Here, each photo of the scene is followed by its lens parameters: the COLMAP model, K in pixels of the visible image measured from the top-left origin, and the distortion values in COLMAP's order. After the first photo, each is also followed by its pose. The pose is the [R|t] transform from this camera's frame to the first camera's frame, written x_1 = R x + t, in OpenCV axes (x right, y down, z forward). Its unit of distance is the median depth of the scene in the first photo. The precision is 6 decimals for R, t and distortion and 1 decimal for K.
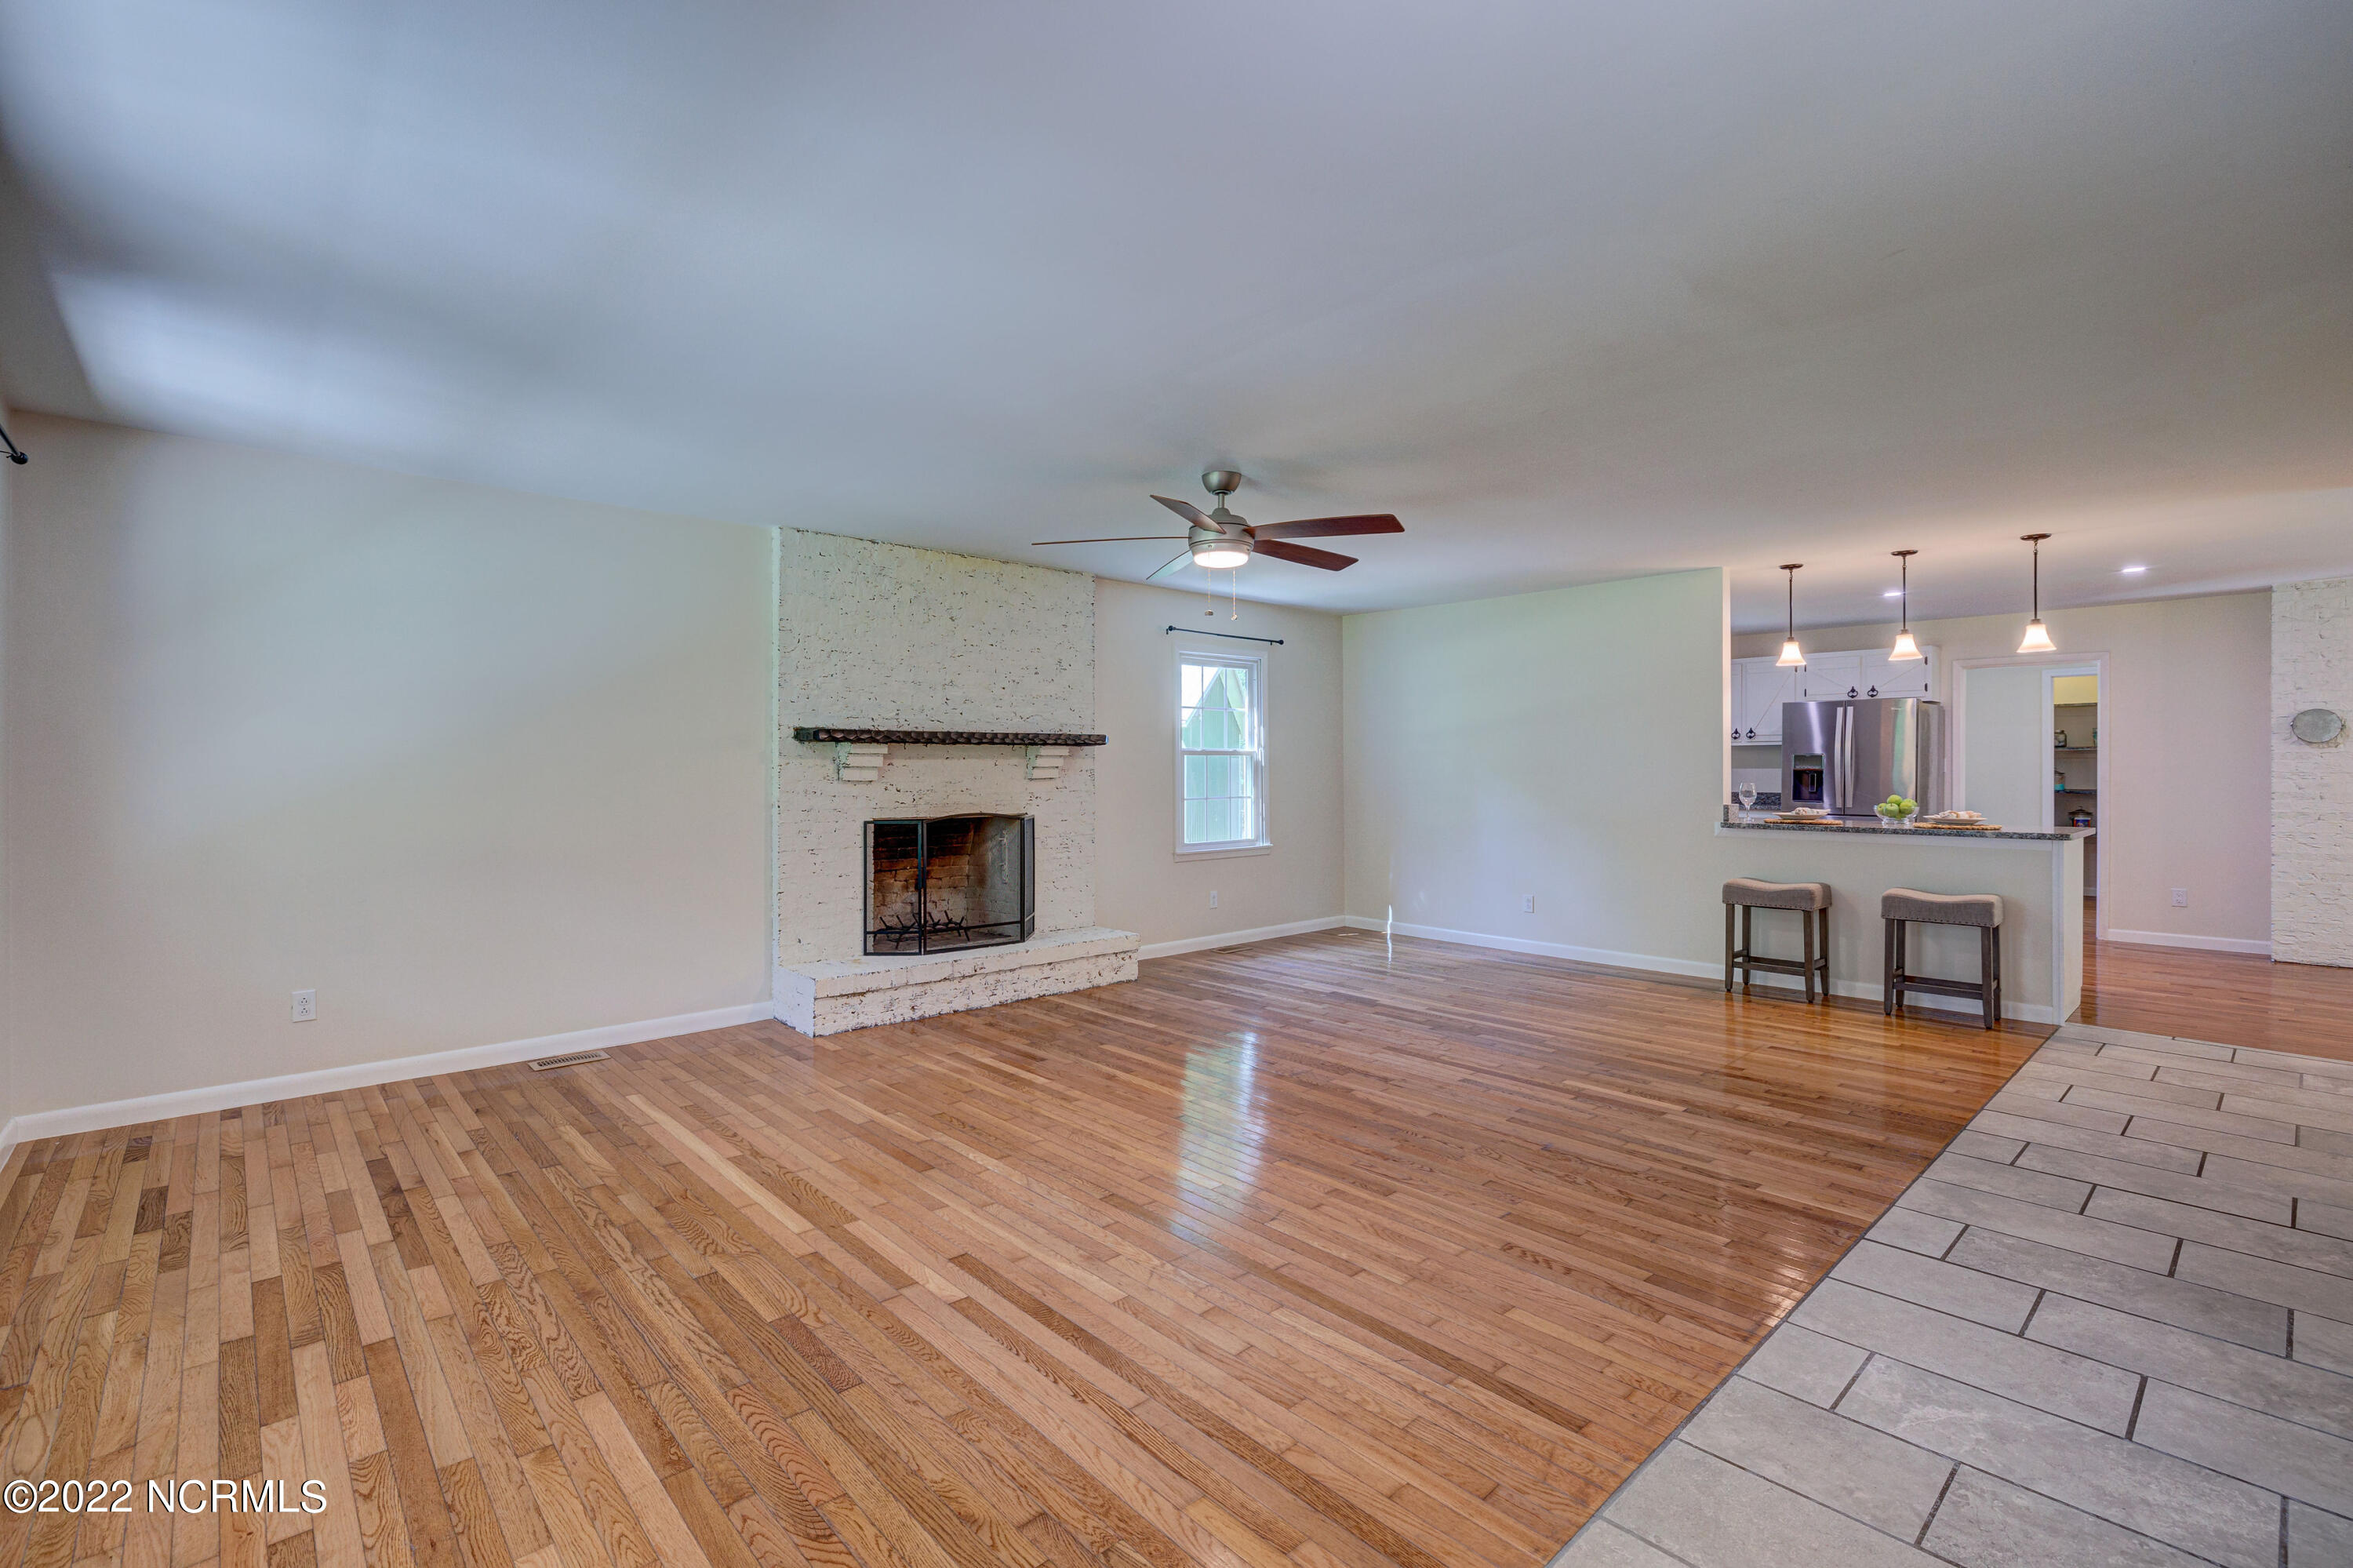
lens RADIAL K [[1048.3, 0, 1174.0], [0, 1048.3, 777.7], [0, 0, 1]] dist [-0.002164, -0.000126]
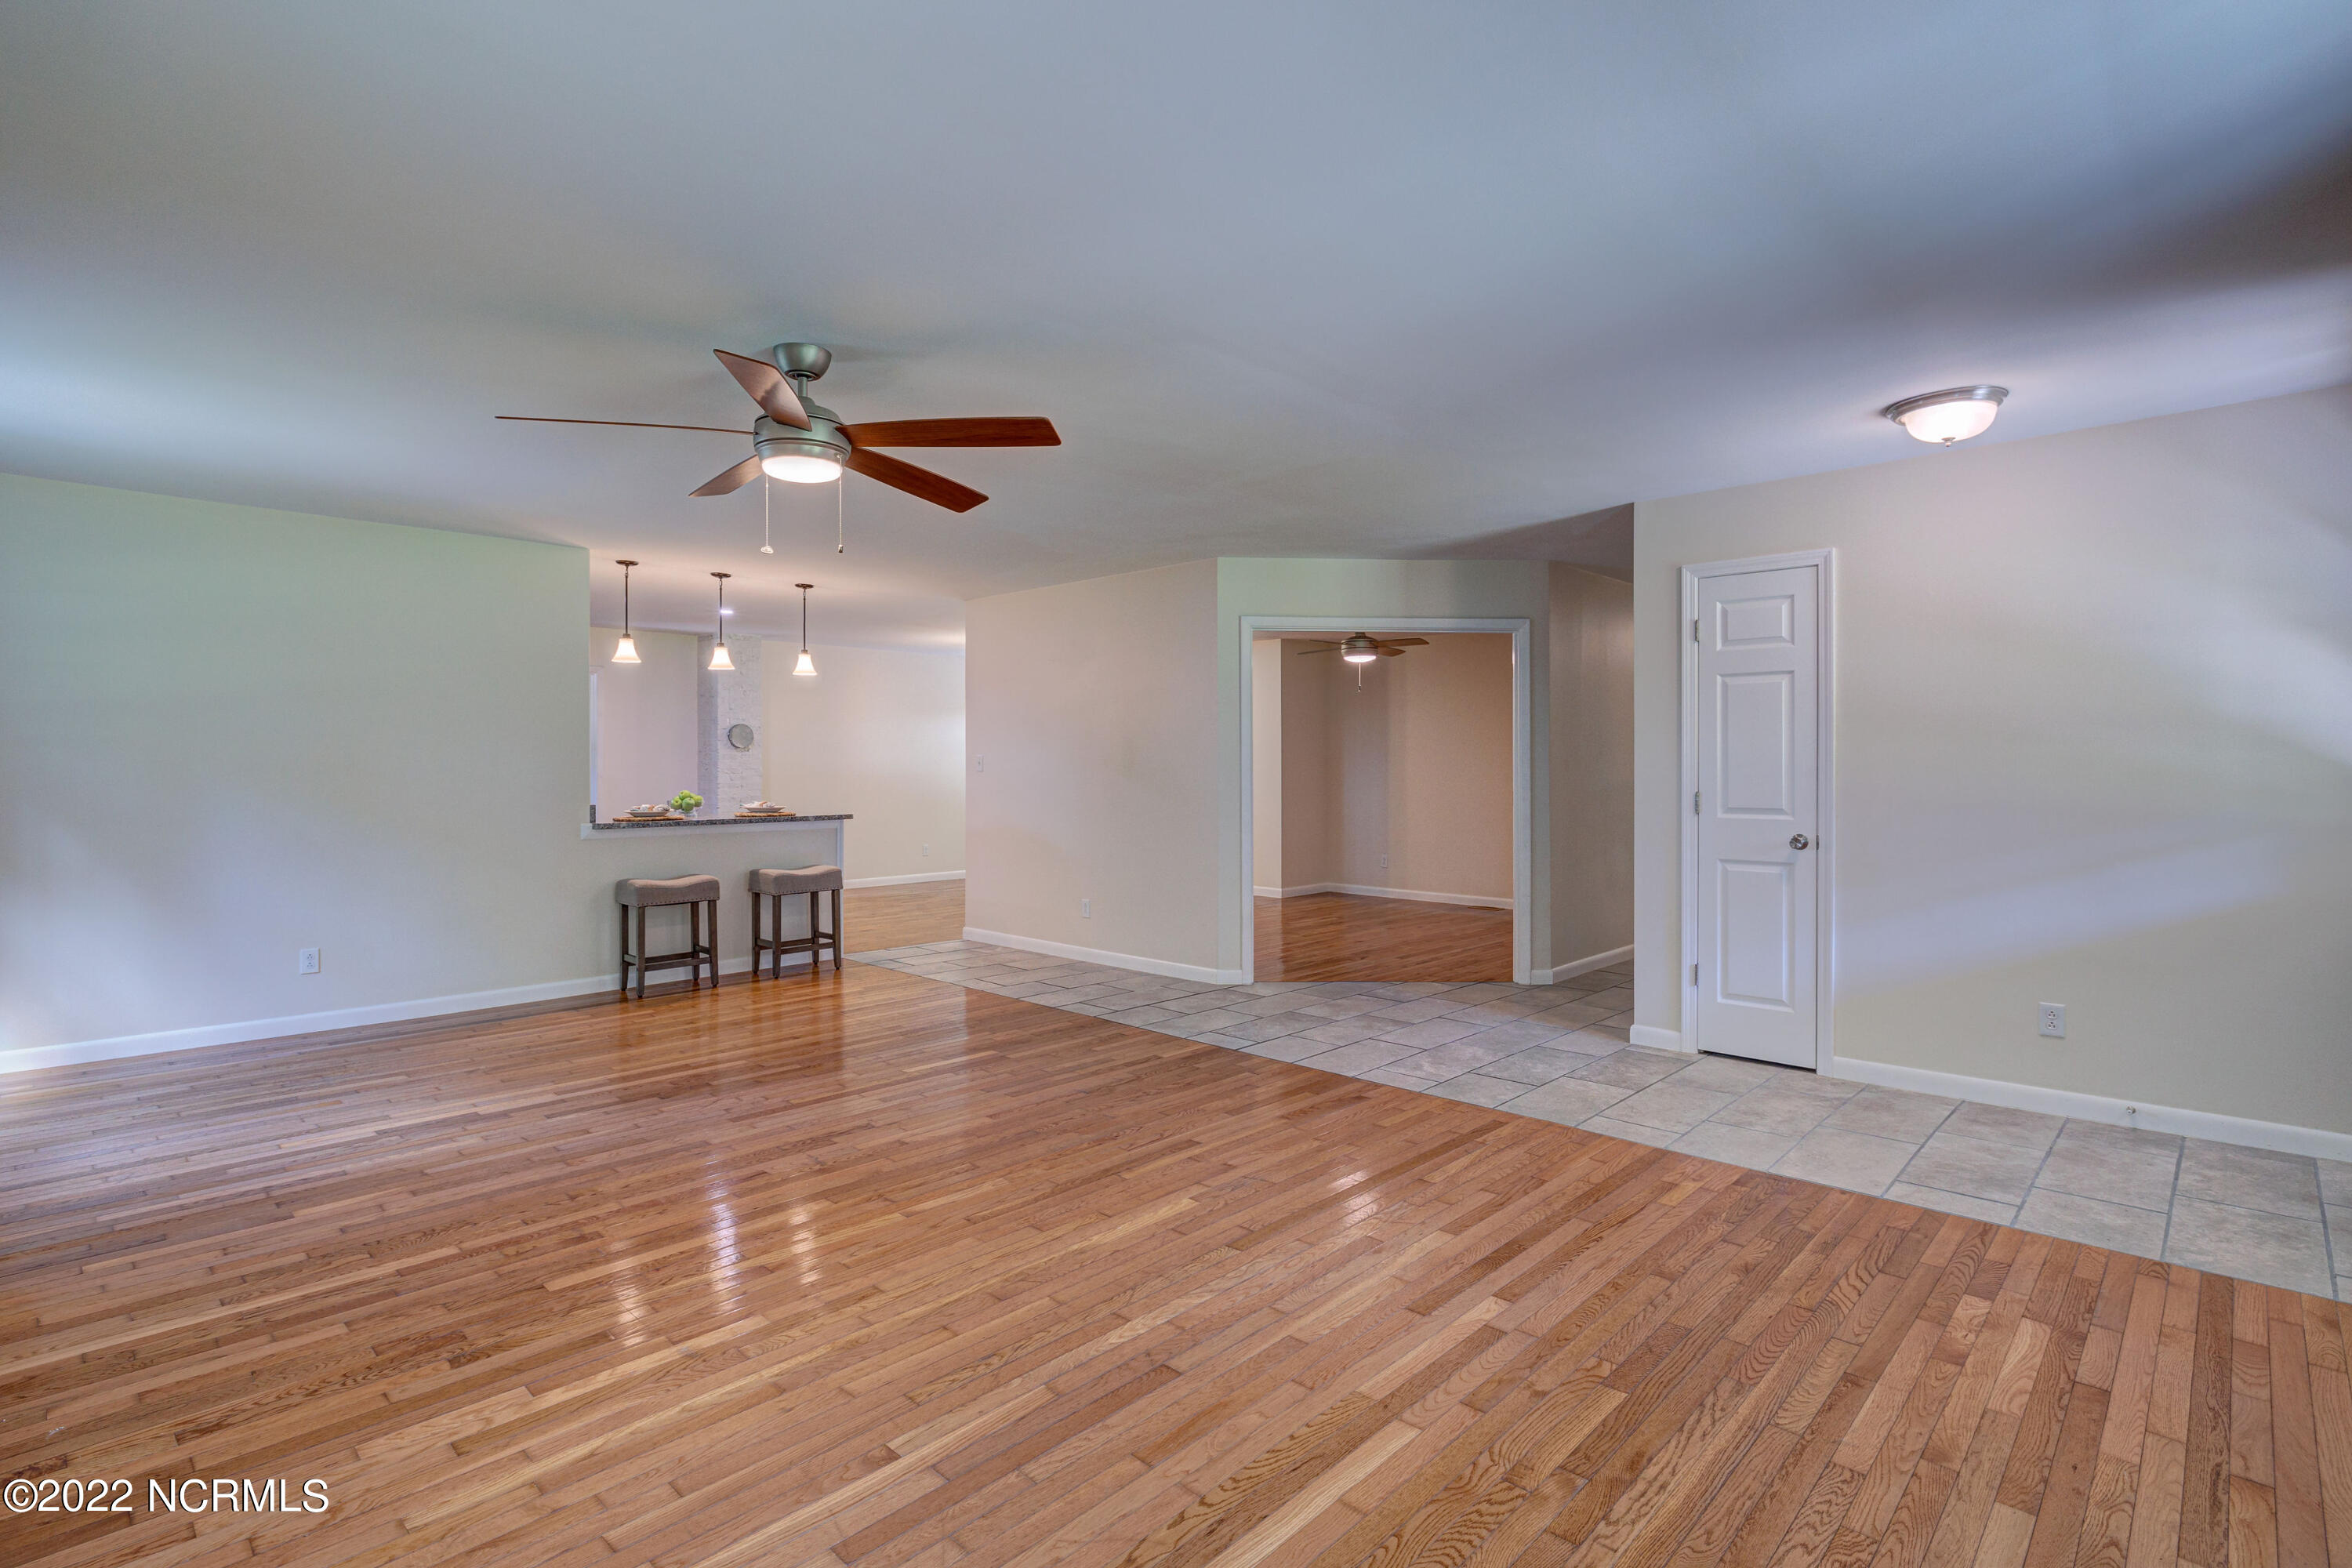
lens RADIAL K [[1111.7, 0, 1172.8], [0, 1111.7, 774.4], [0, 0, 1]] dist [-0.001604, 0.000415]
pose [[-0.064699, -0.006282, 0.997885, -1.028650], [0.008412, 0.999941, 0.006840, -0.007390], [-0.997869, 0.008837, -0.064643, 1.146518]]
